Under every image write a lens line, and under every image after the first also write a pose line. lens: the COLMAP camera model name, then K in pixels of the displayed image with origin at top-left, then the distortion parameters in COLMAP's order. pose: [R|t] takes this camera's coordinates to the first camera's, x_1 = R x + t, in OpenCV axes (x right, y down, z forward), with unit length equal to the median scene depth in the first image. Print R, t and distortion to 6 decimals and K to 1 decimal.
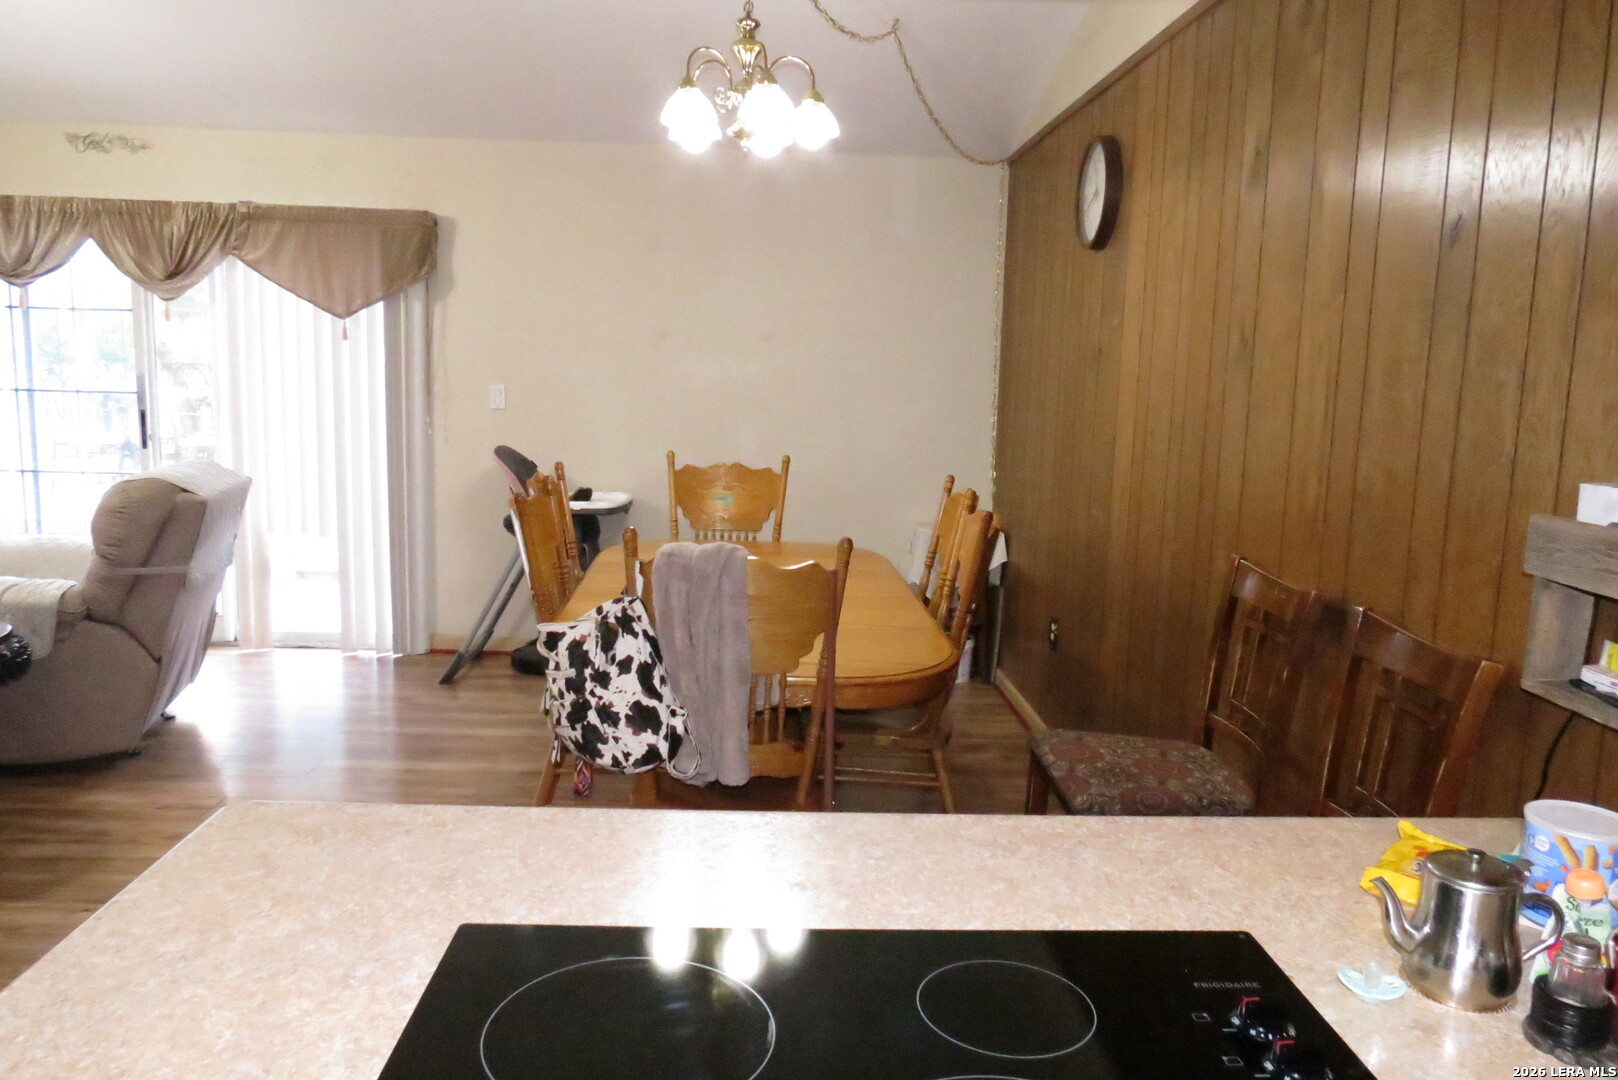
lens RADIAL K [[1145.9, 0, 816.9], [0, 1145.9, 538.3], [0, 0, 1]] dist [-0.046380, 0.021729]
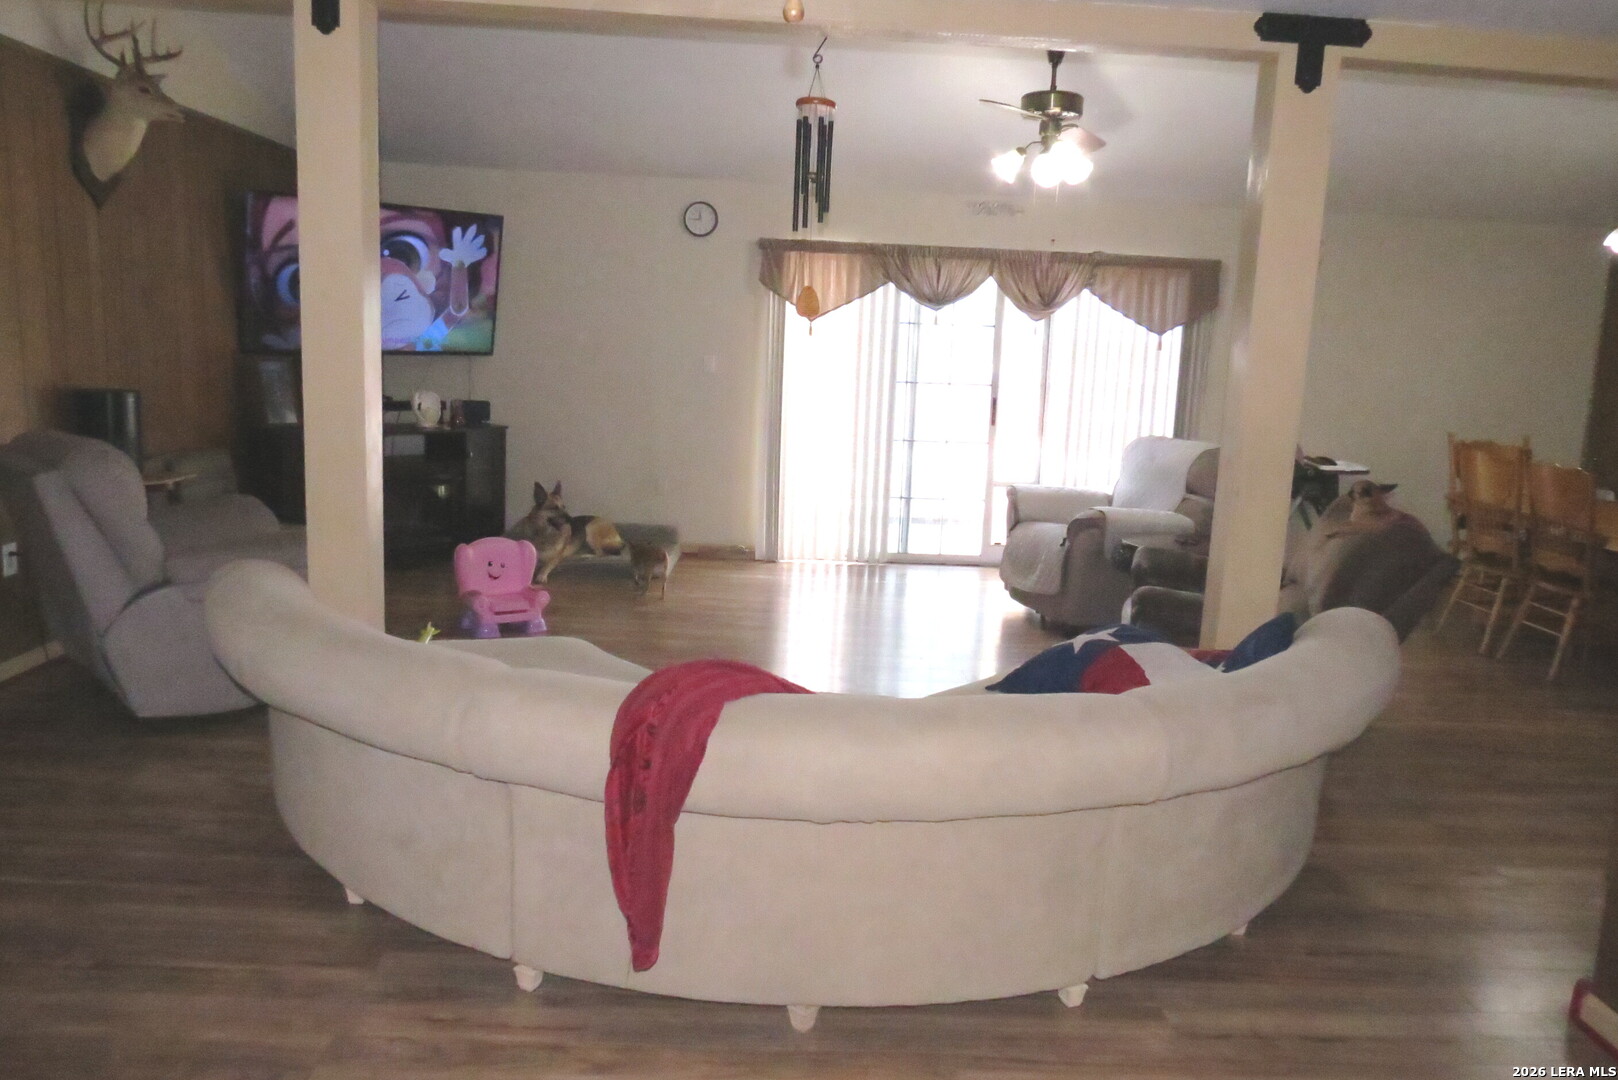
lens RADIAL K [[1145.9, 0, 808.3], [0, 1145.9, 530.2], [0, 0, 1]] dist [-0.046380, 0.021729]
pose [[0.999690, 0.006431, -0.024039, -0.836488], [-0.006077, 0.999872, 0.014780, 0.033199], [0.024131, -0.014630, 0.999602, -0.448075]]
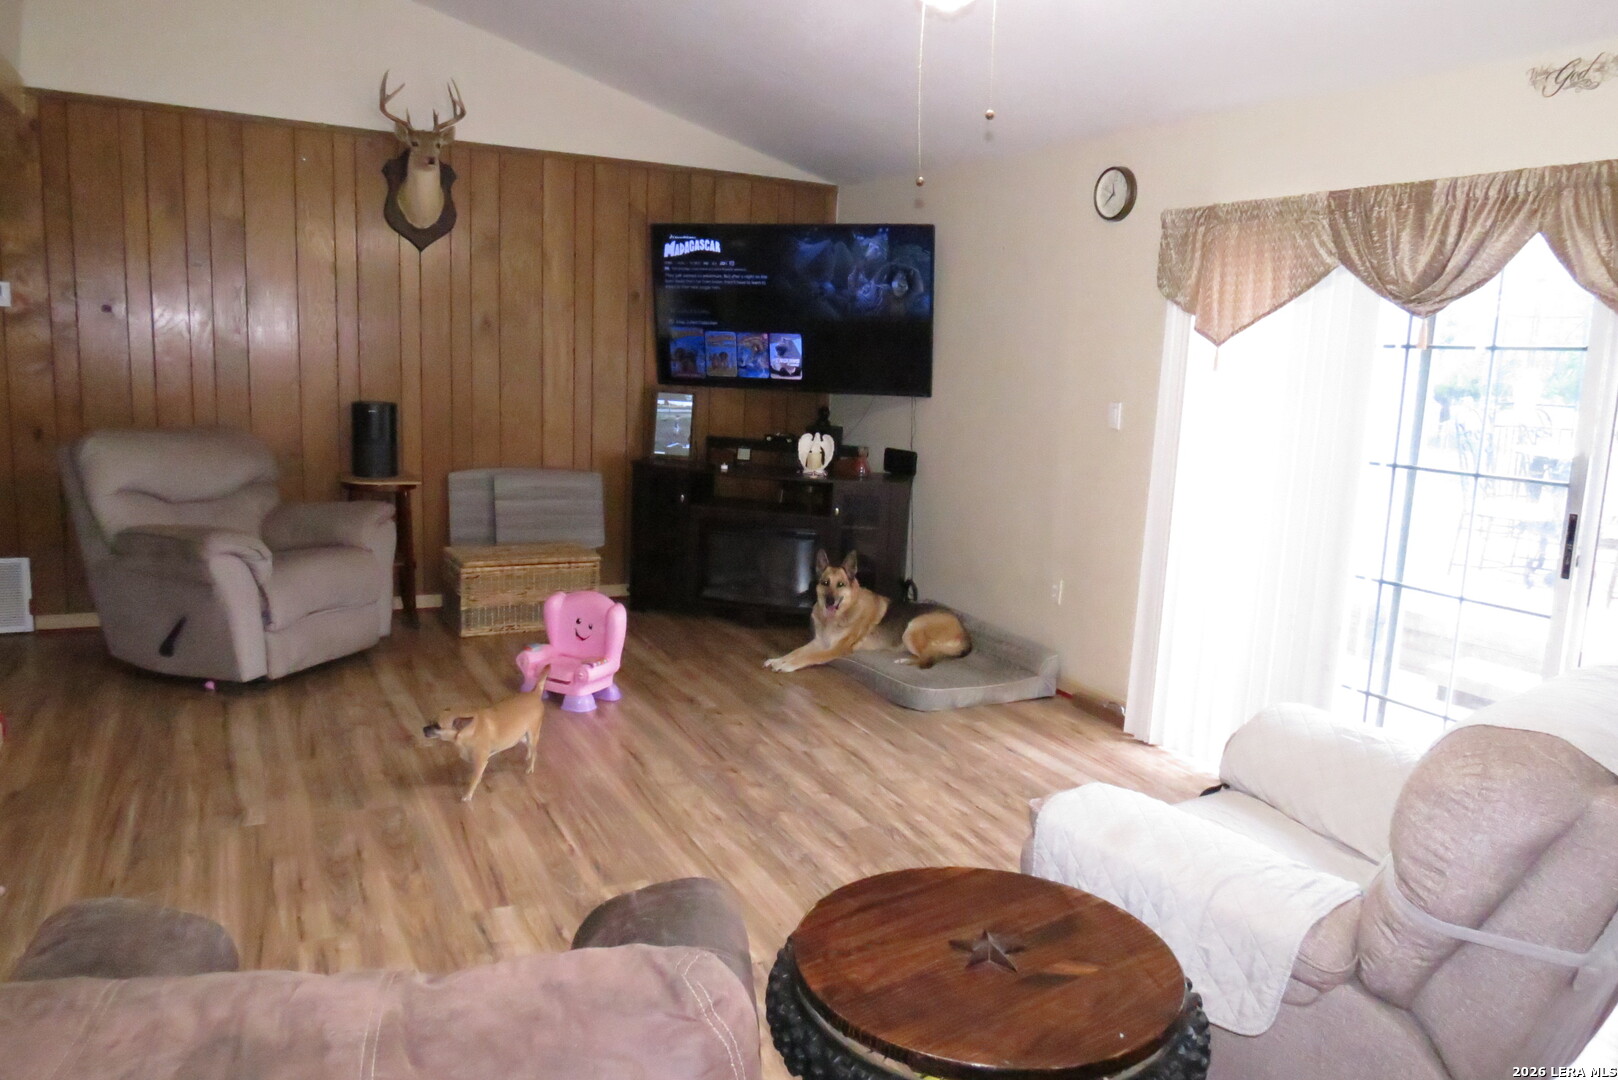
lens RADIAL K [[1145.9, 0, 817.8], [0, 1145.9, 540.2], [0, 0, 1]] dist [-0.046380, 0.021729]
pose [[0.415127, 0.127530, -0.900781, -0.235695], [-0.165492, 0.984192, 0.063072, -0.076047], [0.894585, 0.122889, 0.429670, 0.407746]]
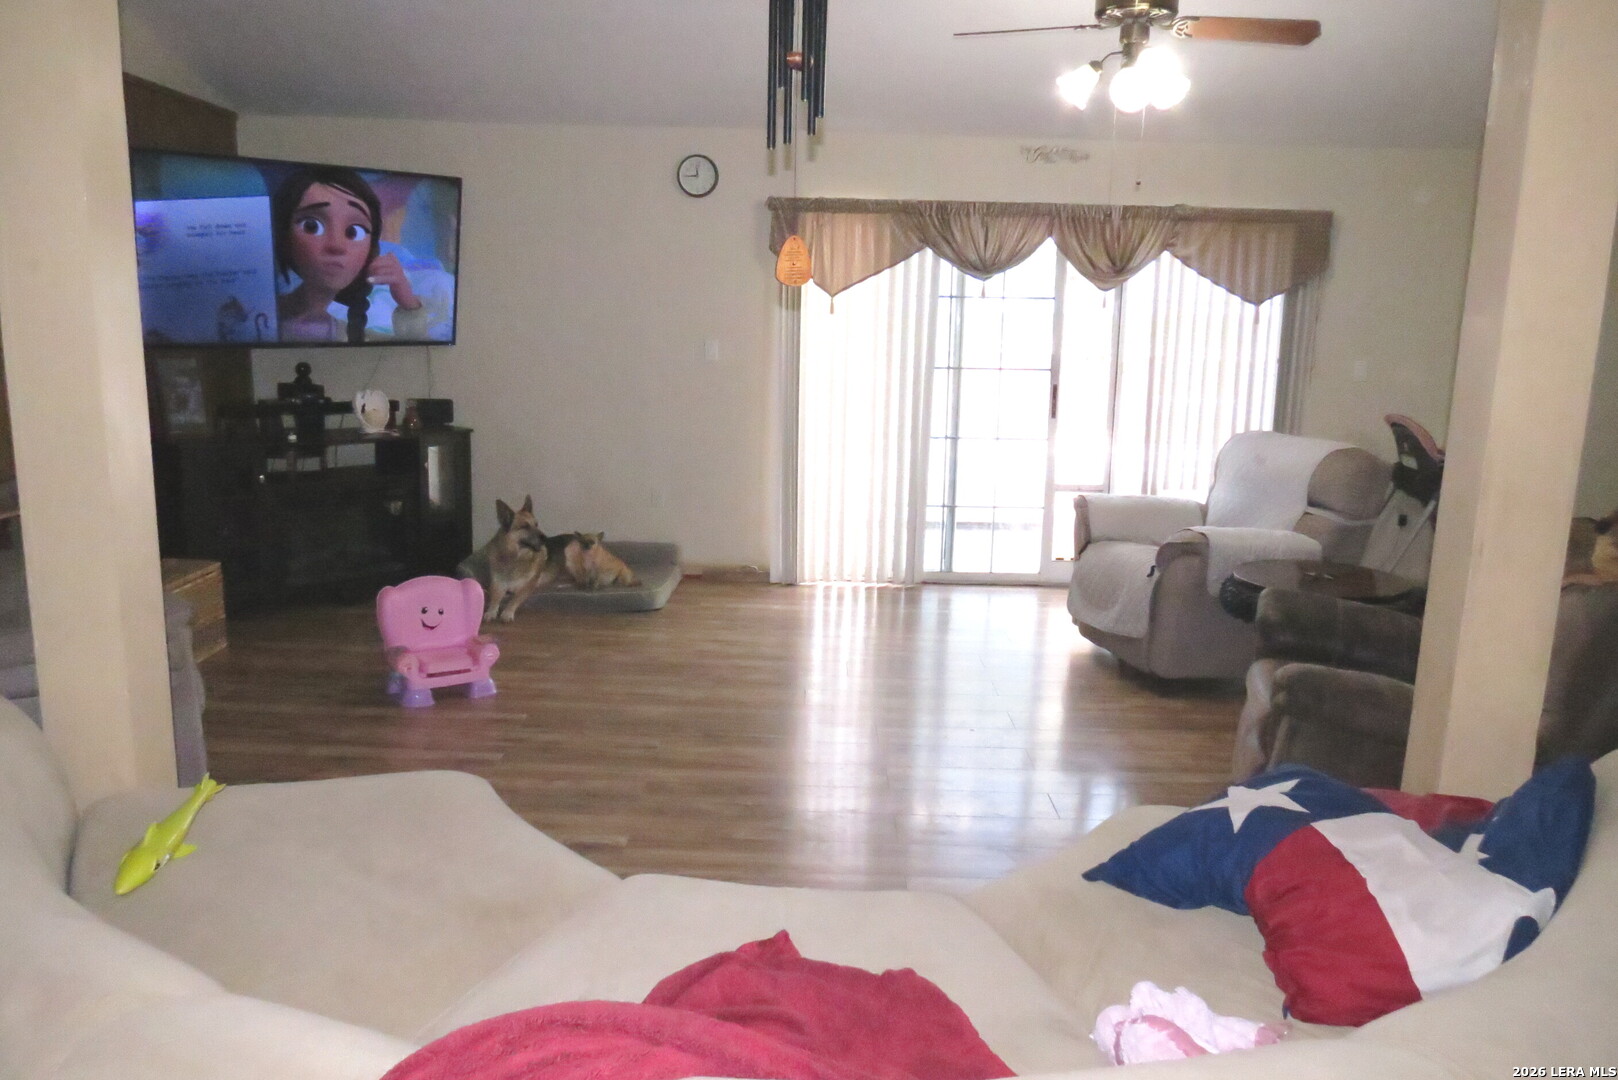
lens RADIAL K [[1145.9, 0, 814.4], [0, 1145.9, 541.7], [0, 0, 1]] dist [-0.046380, 0.021729]
pose [[0.998392, -0.005761, -0.056390, -0.821971], [0.008072, 0.999133, 0.040833, -0.002092], [0.056105, -0.041222, 0.997574, -0.205272]]
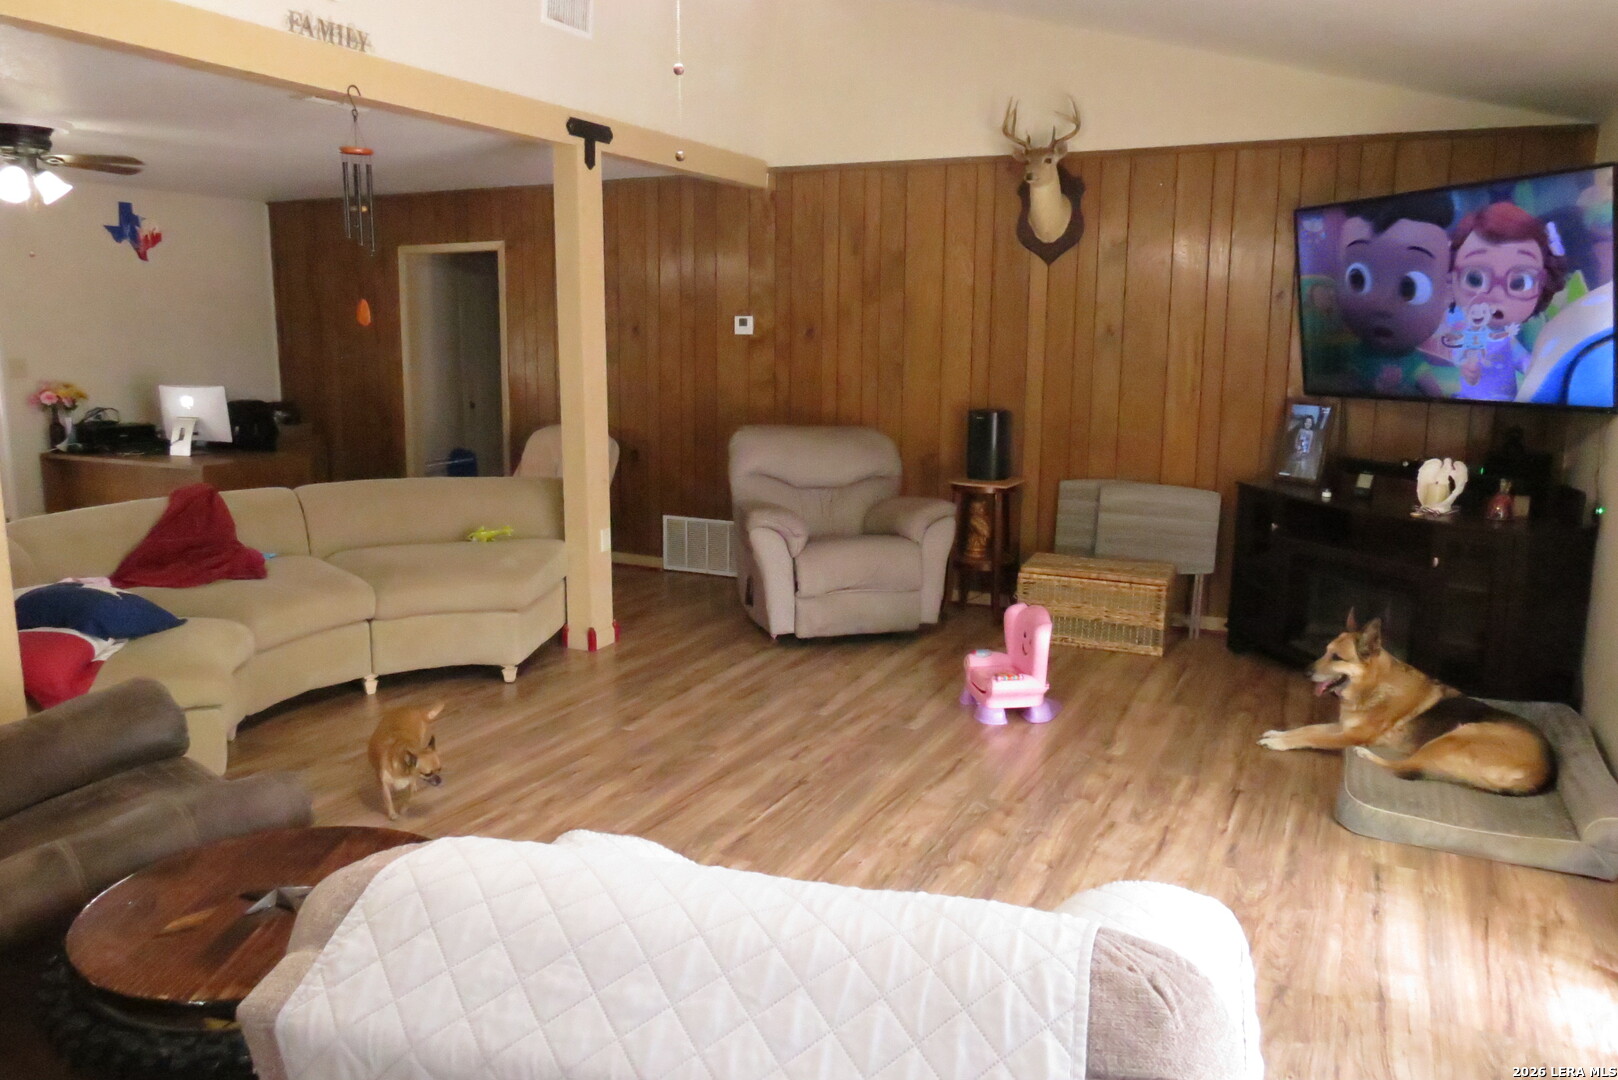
lens RADIAL K [[1145.9, 0, 809.5], [0, 1145.9, 542.5], [0, 0, 1]] dist [-0.046380, 0.021729]
pose [[-0.504023, 0.104704, -0.857321, -0.298565], [-0.156646, 0.965080, 0.209957, -0.154274], [0.849366, 0.240119, -0.470021, 0.914384]]
